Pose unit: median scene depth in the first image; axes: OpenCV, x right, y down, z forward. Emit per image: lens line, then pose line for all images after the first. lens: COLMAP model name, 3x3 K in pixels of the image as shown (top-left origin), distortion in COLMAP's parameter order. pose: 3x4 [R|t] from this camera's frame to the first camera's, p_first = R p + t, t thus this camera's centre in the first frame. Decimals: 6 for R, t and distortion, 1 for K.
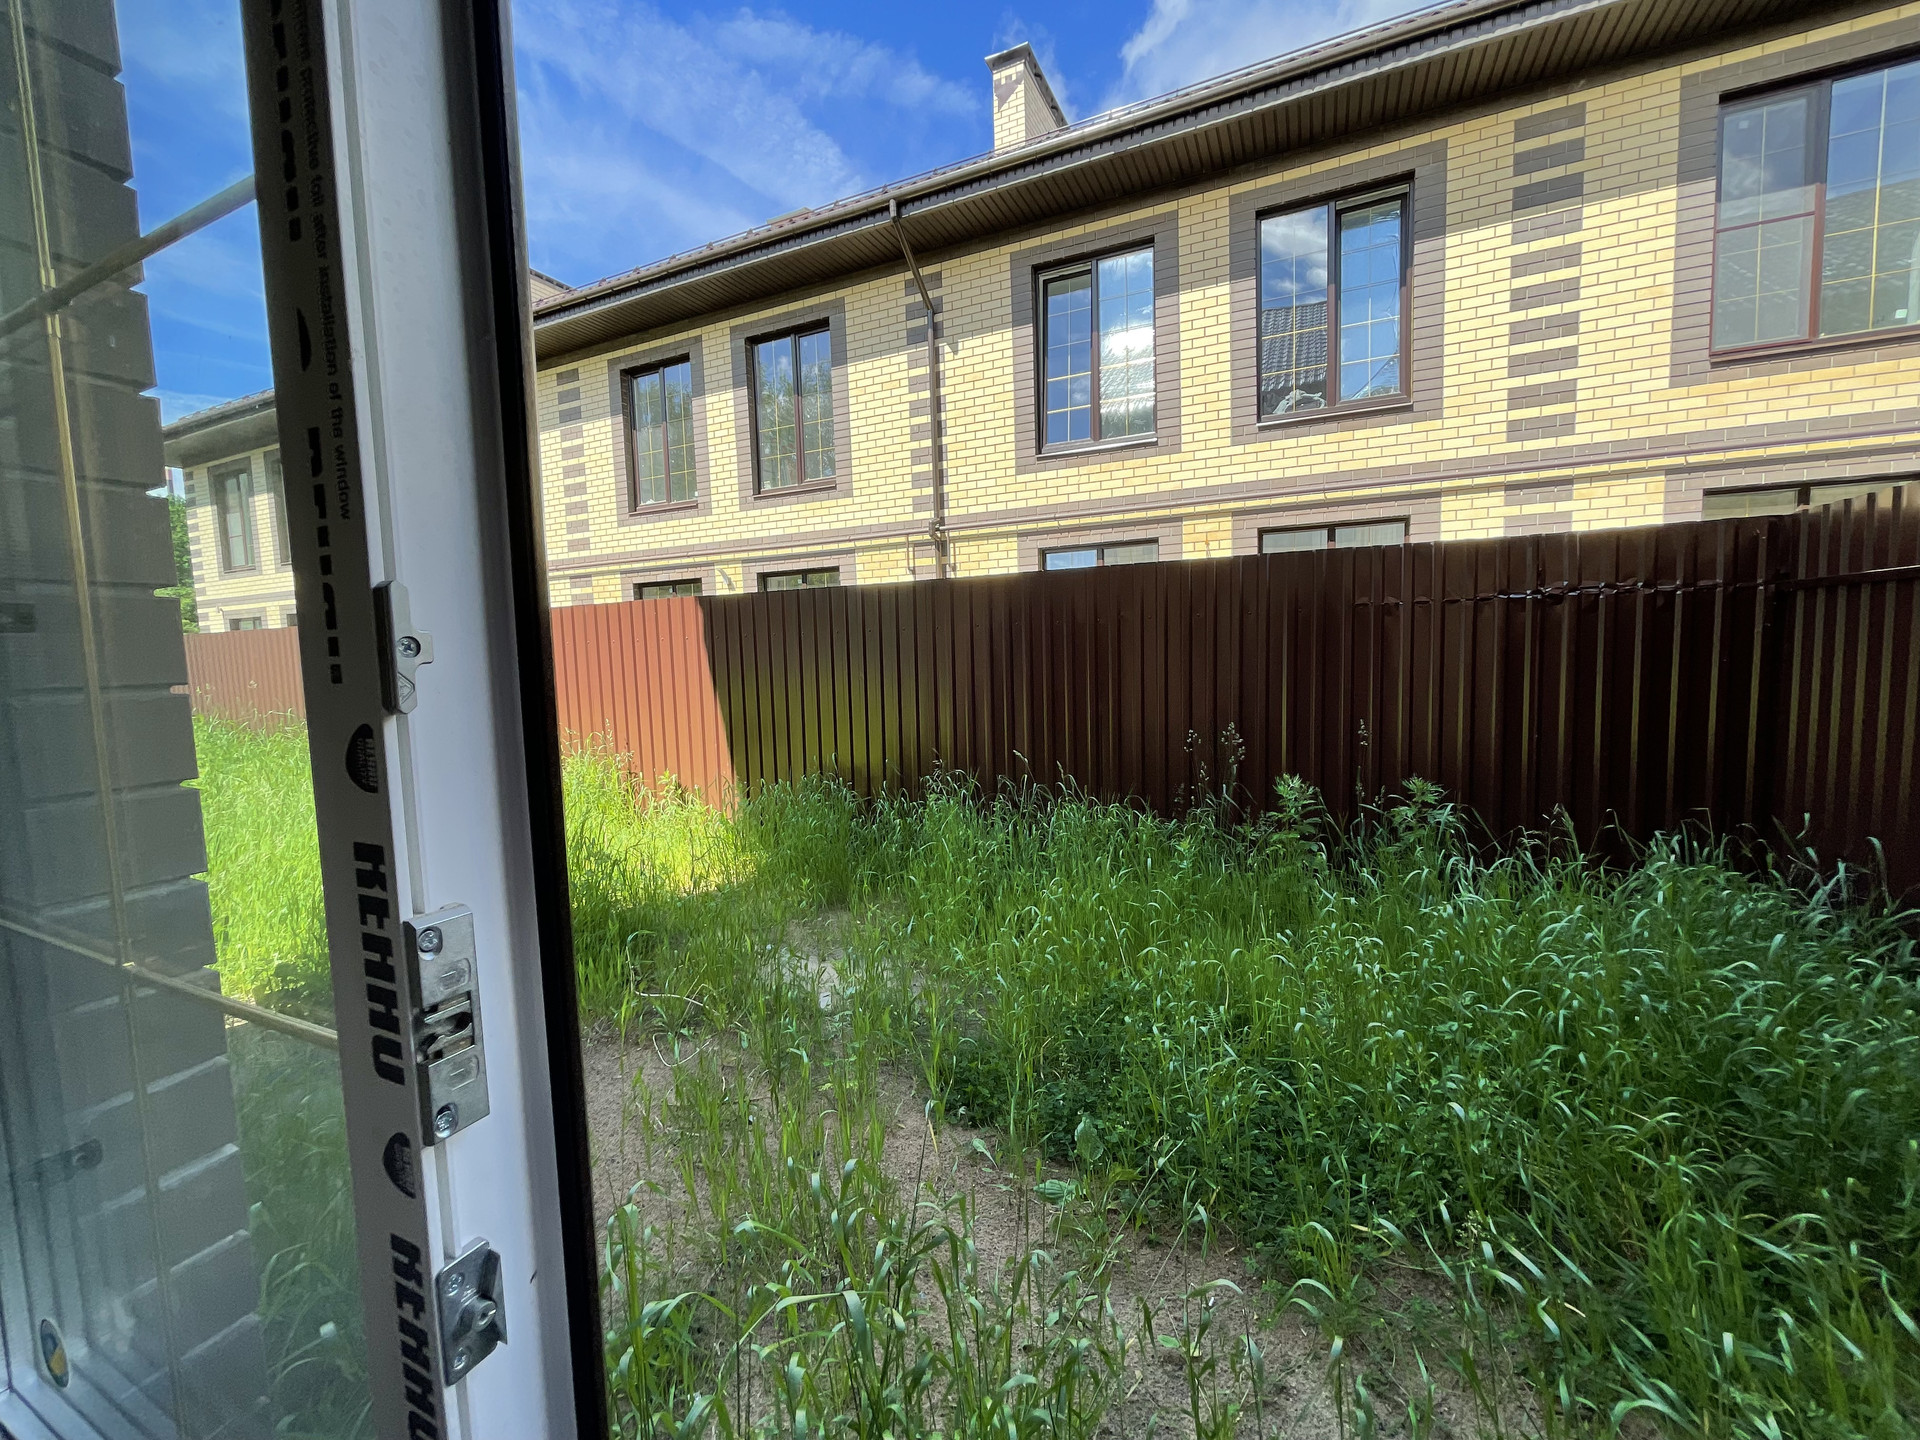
lens RADIAL K [[764.1, 0, 949.4], [0, 764.1, 720.3], [0, 0, 1]] dist [-0.009587, 0.002751]
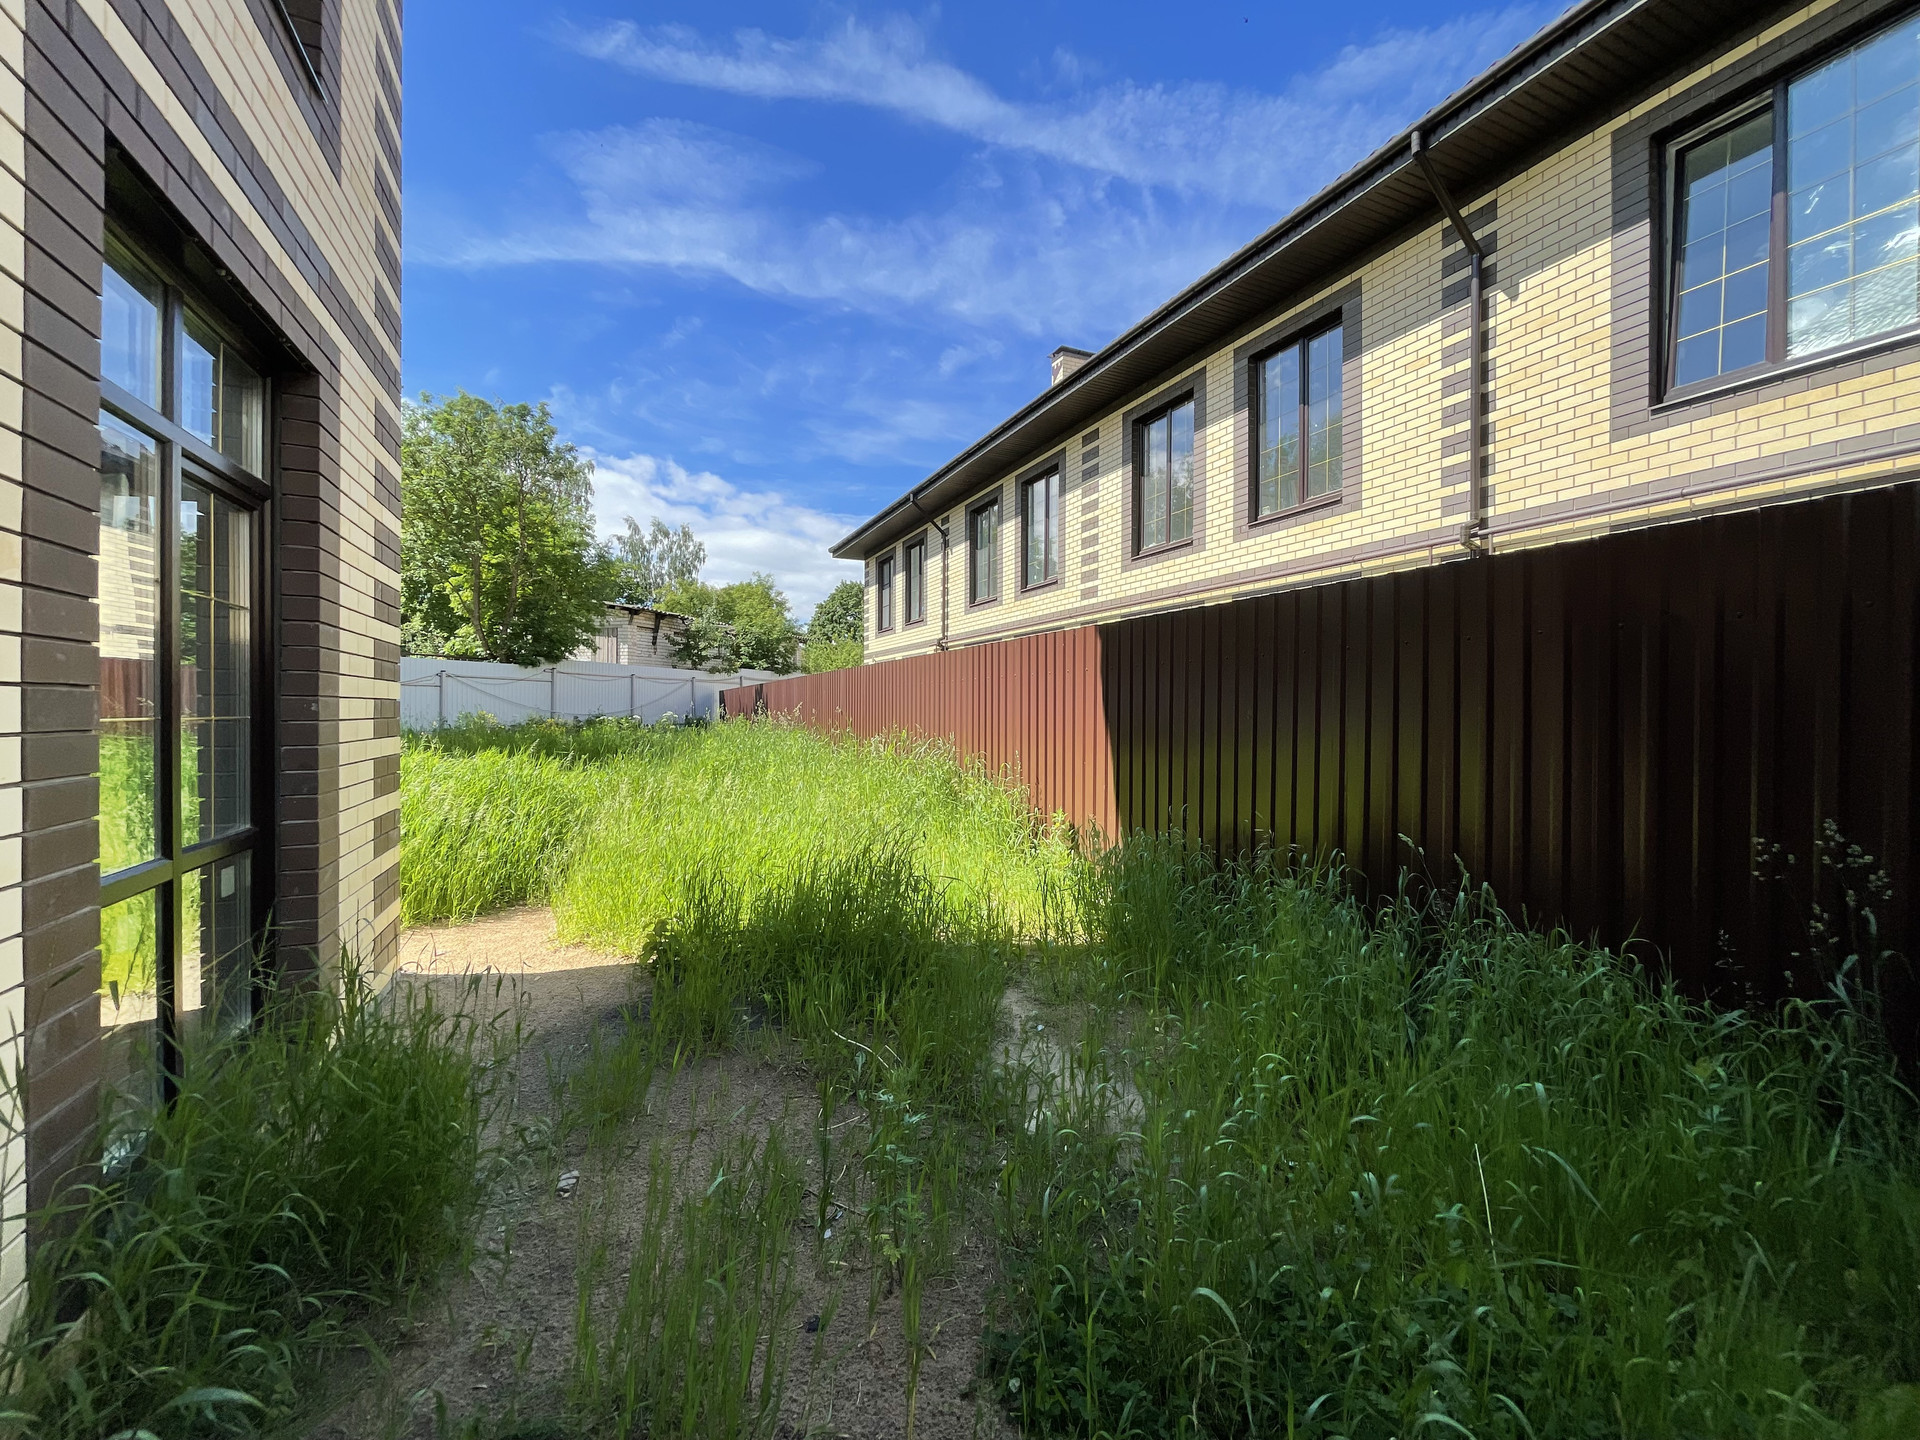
lens RADIAL K [[764.1, 0, 965.9], [0, 764.1, 718.7], [0, 0, 1]] dist [-0.009587, 0.002751]
pose [[0.768279, 0.038028, -0.638985, 0.075265], [-0.084079, 0.995580, -0.041842, 0.002892], [0.634570, 0.085871, 0.768080, 0.109107]]
